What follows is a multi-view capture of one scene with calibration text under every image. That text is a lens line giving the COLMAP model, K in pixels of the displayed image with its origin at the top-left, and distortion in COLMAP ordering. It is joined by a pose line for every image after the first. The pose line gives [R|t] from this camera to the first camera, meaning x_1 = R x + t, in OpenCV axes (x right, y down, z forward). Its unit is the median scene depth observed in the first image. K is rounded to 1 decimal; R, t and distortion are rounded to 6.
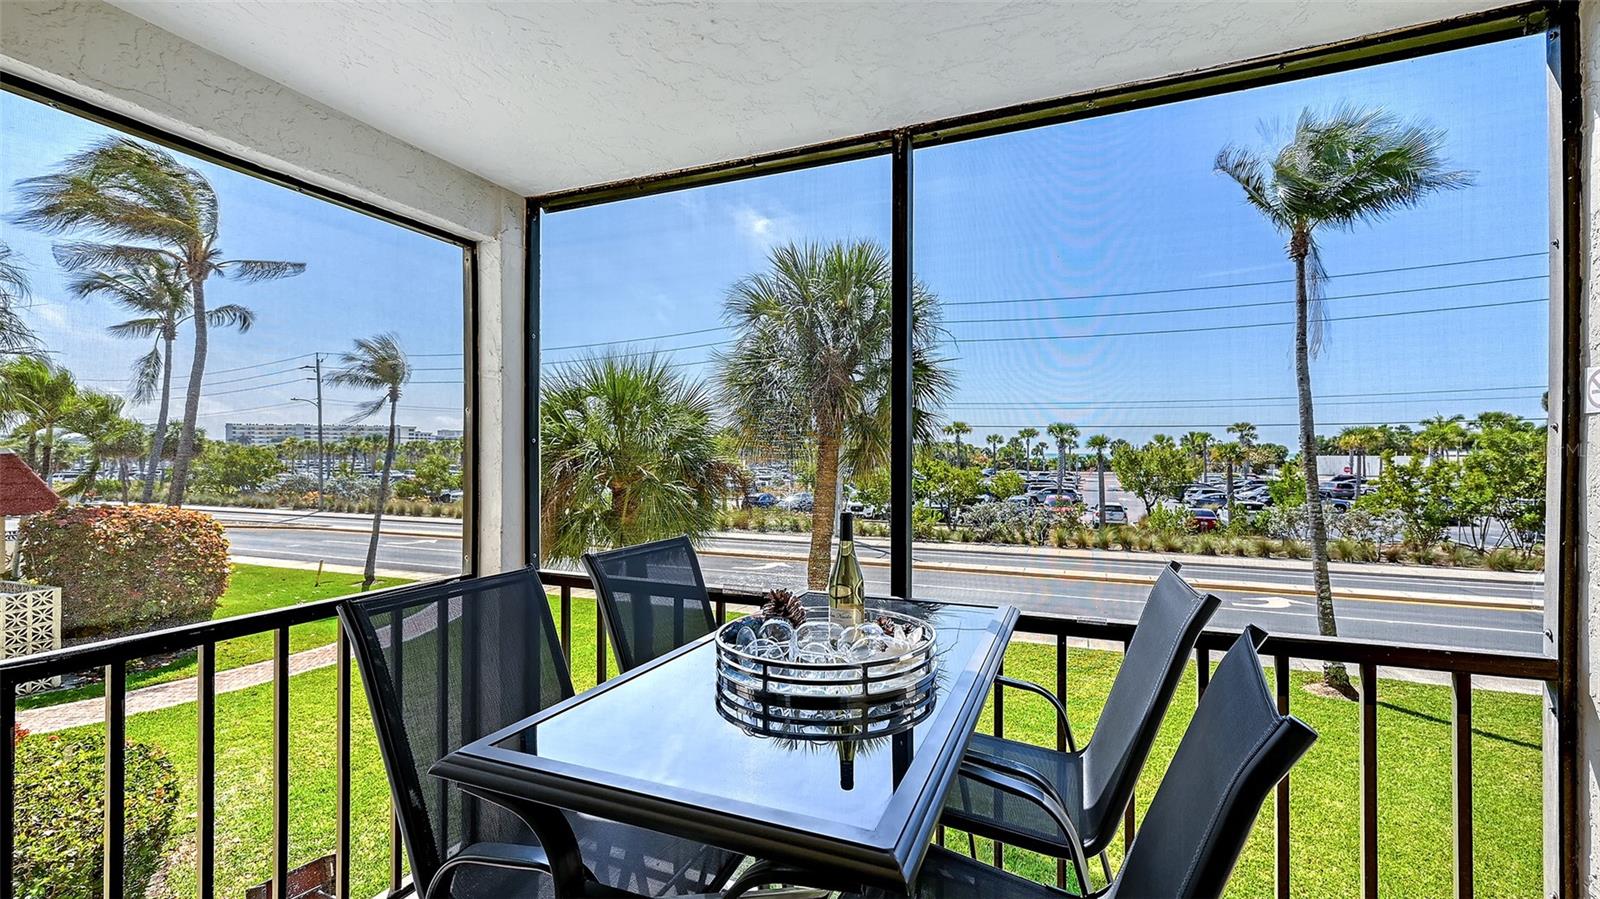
lens RADIAL K [[628.5, 0, 839.0], [0, 628.5, 444.1], [0, 0, 1]] dist [0.002123, 0.000223]
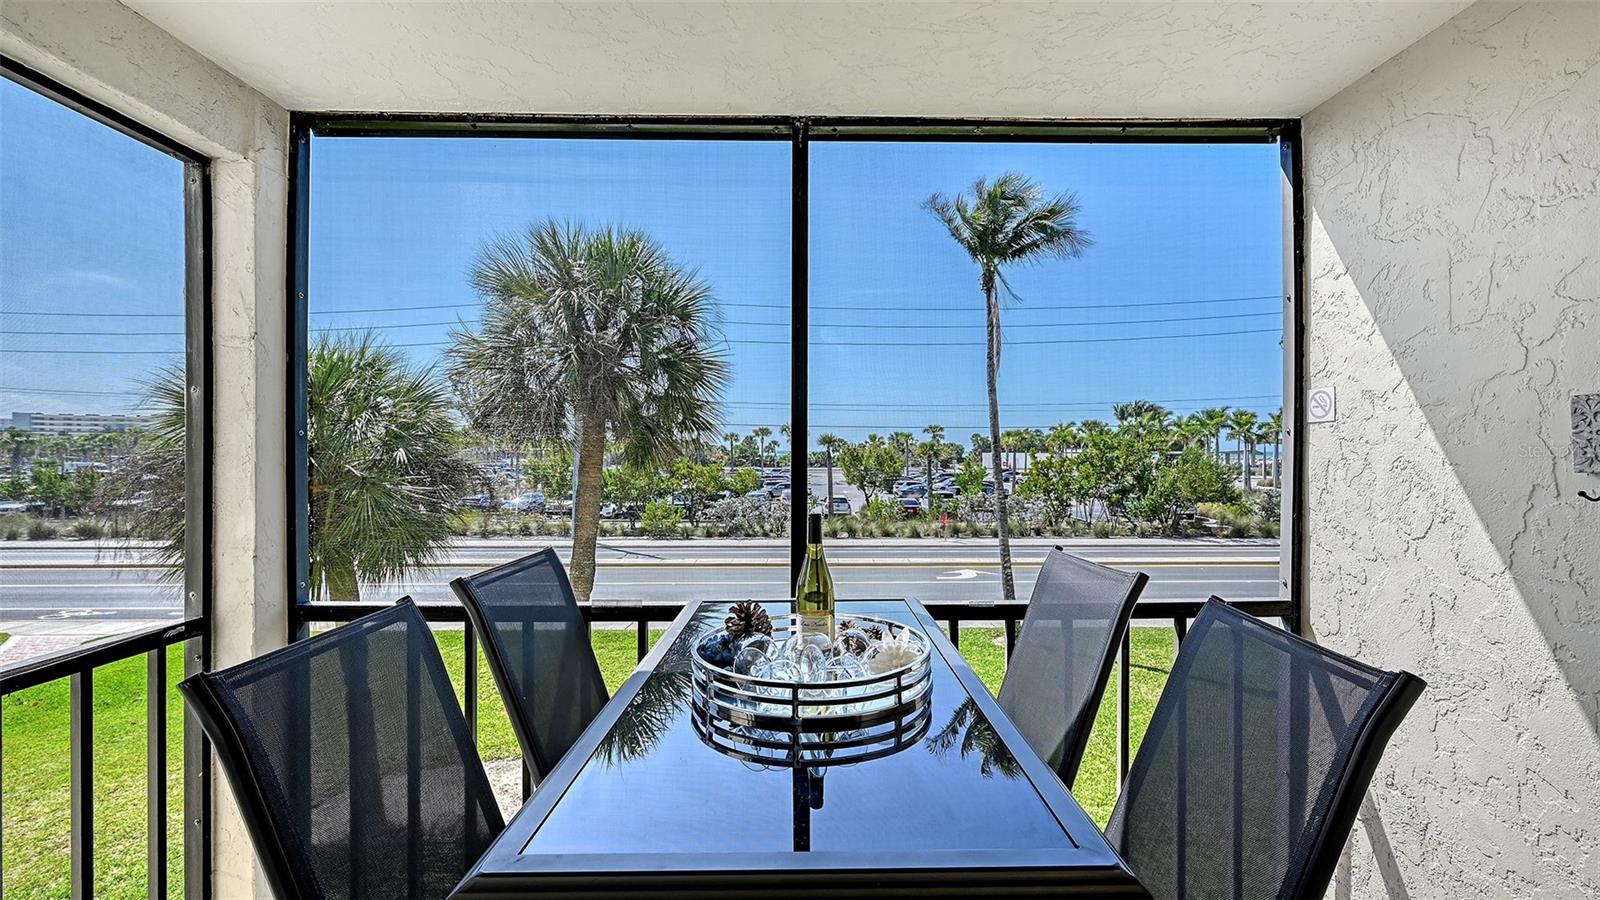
lens RADIAL K [[618.1, 0, 800.0], [0, 618.1, 450.0], [0, 0, 1]] dist [-0.004570, -0.000051]
pose [[0.927714, 0.001076, 0.373290, -0.039182], [-0.006149, 0.999904, 0.012401, 0.000331], [-0.373241, -0.013800, 0.927632, 0.016037]]
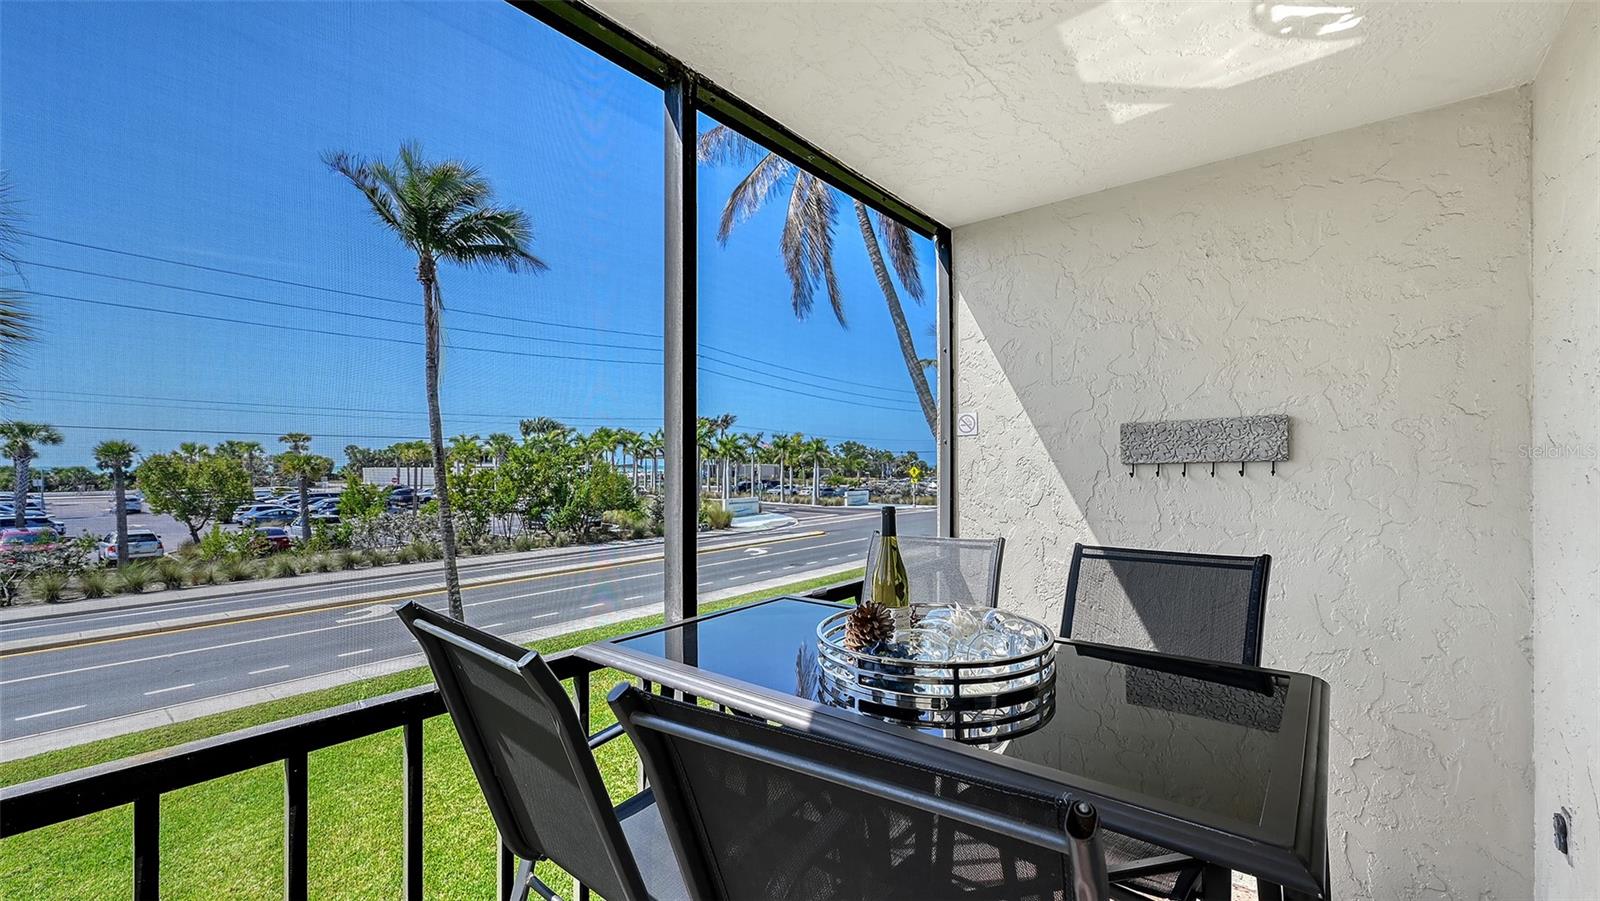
lens RADIAL K [[644.2, 0, 759.5], [0, 644.2, 457.1], [0, 0, 1]] dist [-0.014848, -0.000008]
pose [[0.319804, 0.011364, 0.947415, -0.089597], [-0.011505, 0.999901, -0.008110, 0.003782], [-0.947414, -0.008306, 0.319903, 0.076225]]
